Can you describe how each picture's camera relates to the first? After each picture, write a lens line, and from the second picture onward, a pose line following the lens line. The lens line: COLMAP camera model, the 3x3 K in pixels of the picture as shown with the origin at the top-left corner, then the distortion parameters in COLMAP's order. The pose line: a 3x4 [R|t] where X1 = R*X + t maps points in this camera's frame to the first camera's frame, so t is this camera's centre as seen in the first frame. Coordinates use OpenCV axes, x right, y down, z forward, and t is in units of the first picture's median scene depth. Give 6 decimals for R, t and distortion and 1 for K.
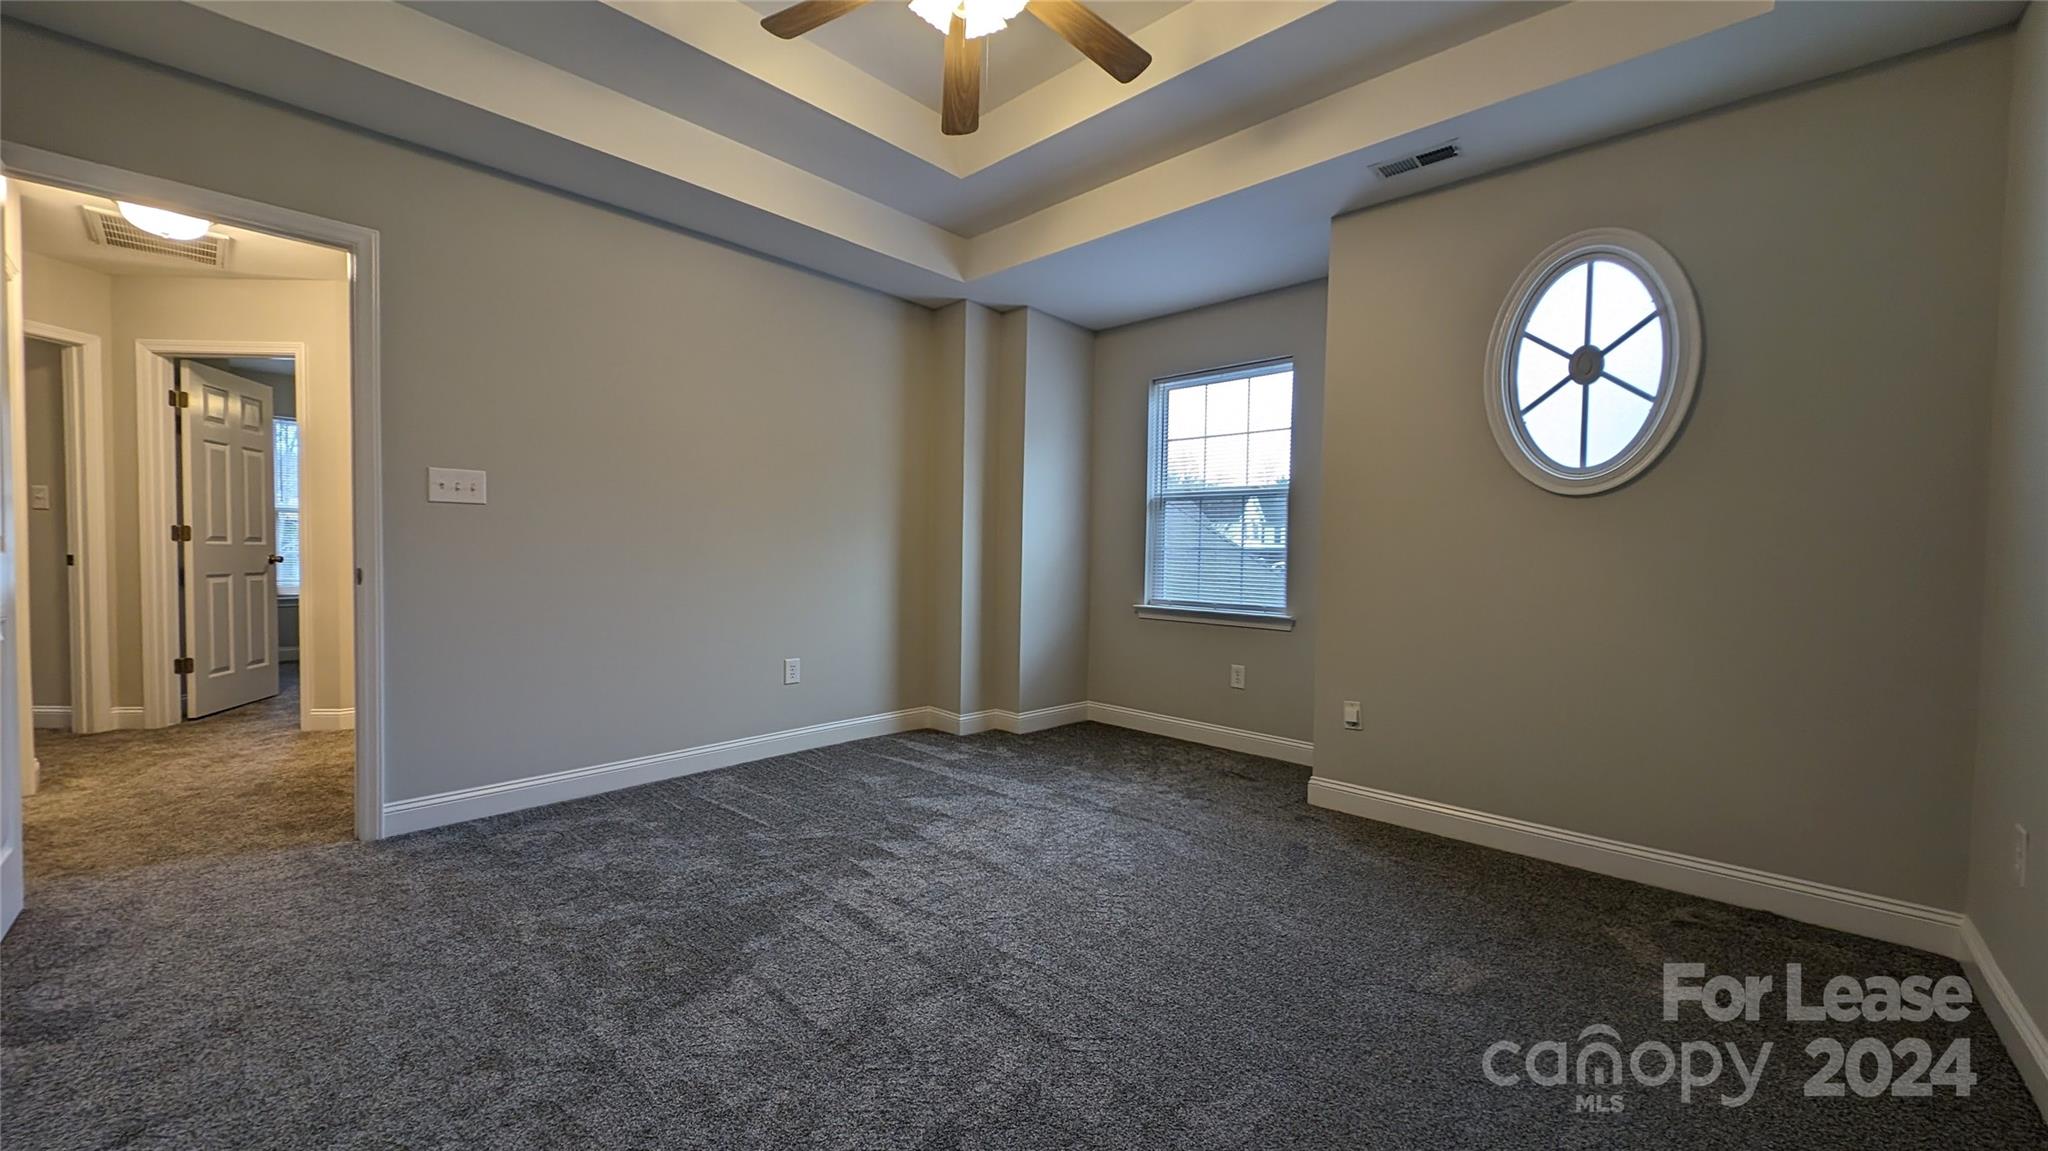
lens RADIAL K [[760.2, 0, 1027.9], [0, 760.2, 574.7], [0, 0, 1]] dist [0.012519, -0.006473]
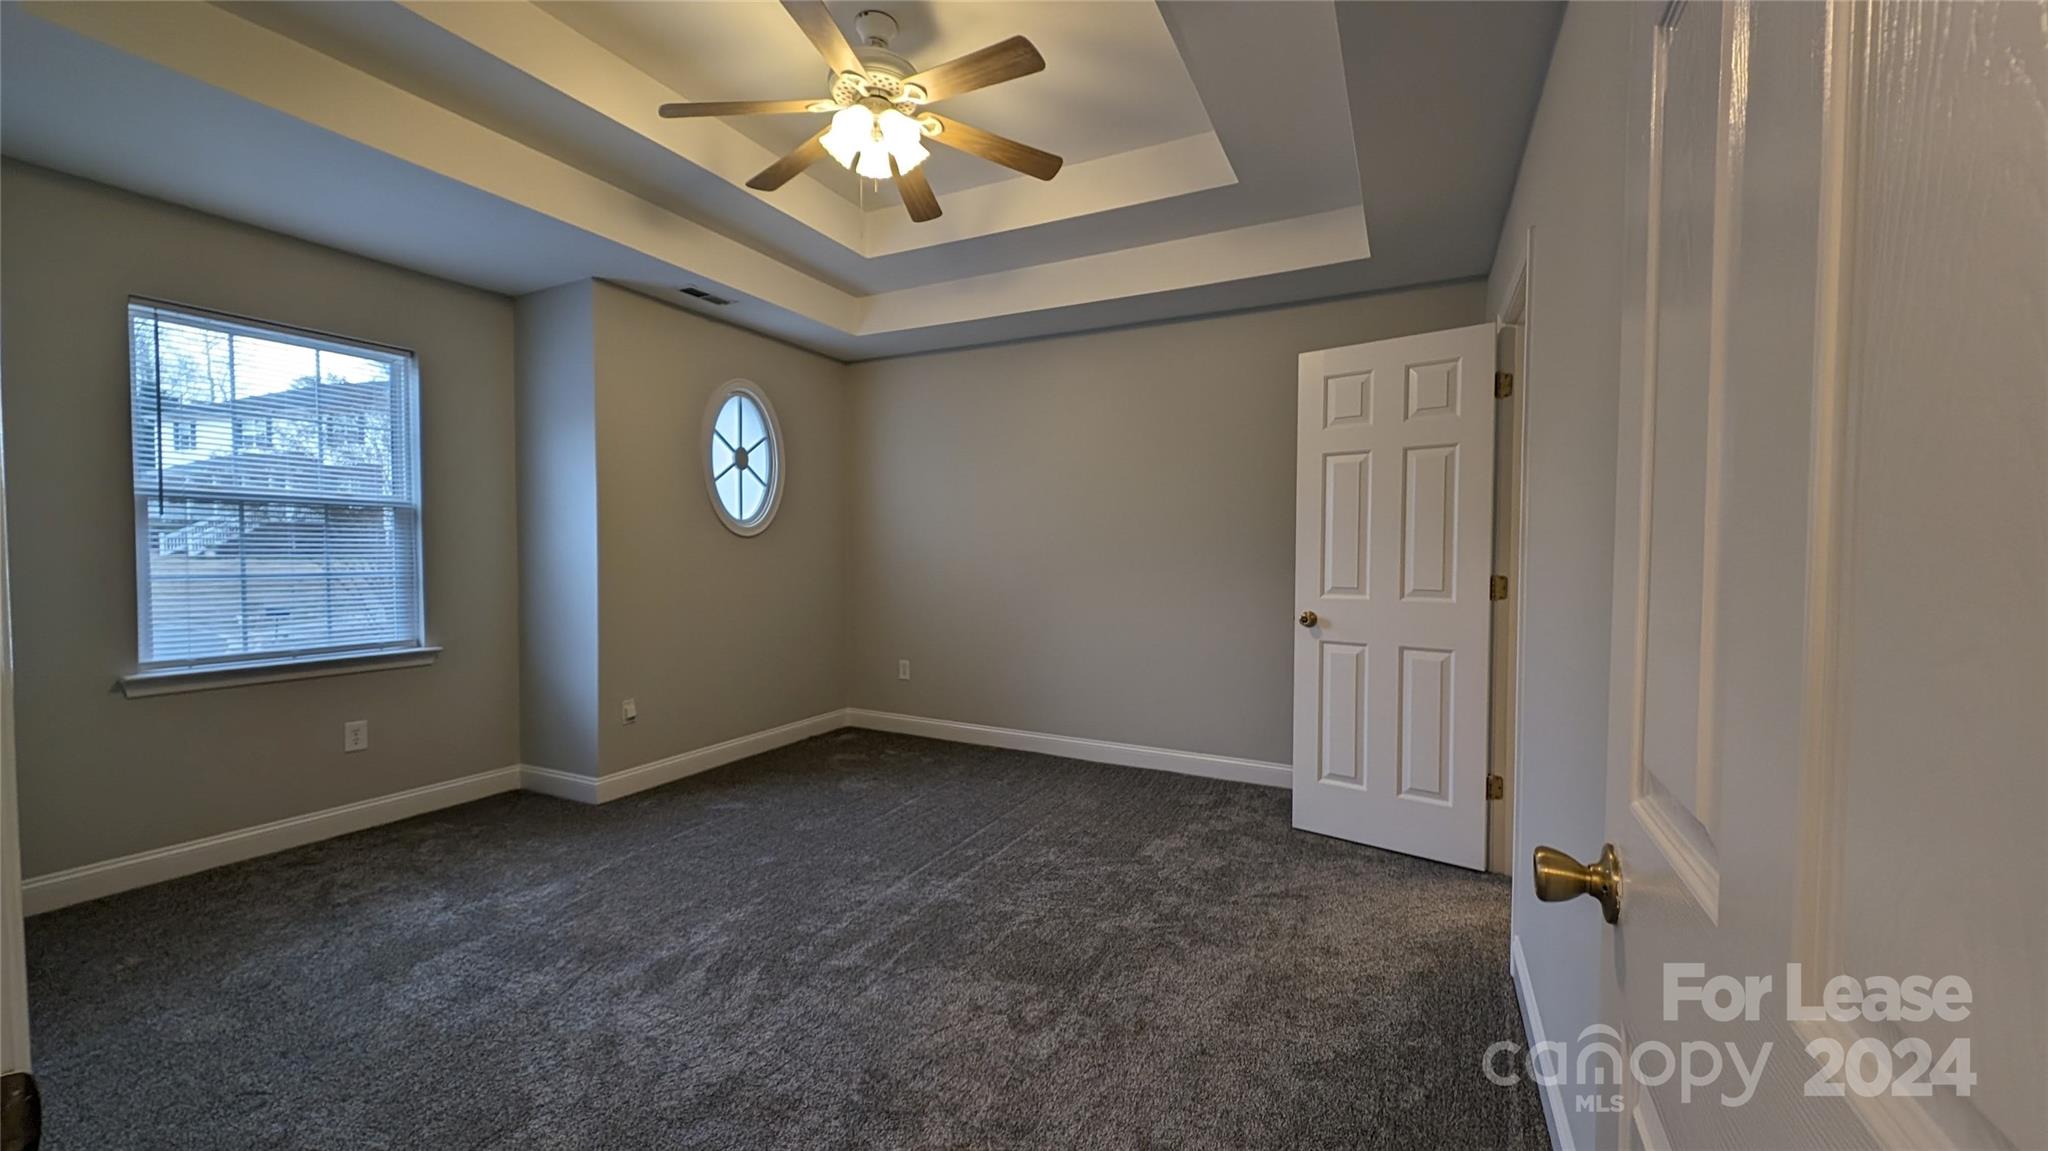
lens RADIAL K [[760.2, 0, 1027.9], [0, 760.2, 574.7], [0, 0, 1]] dist [0.012519, -0.006473]
pose [[-0.248184, -0.038091, 0.967964, -0.996682], [0.026940, 0.998569, 0.046203, -0.077977], [-0.968338, 0.037544, -0.246802, 0.778576]]
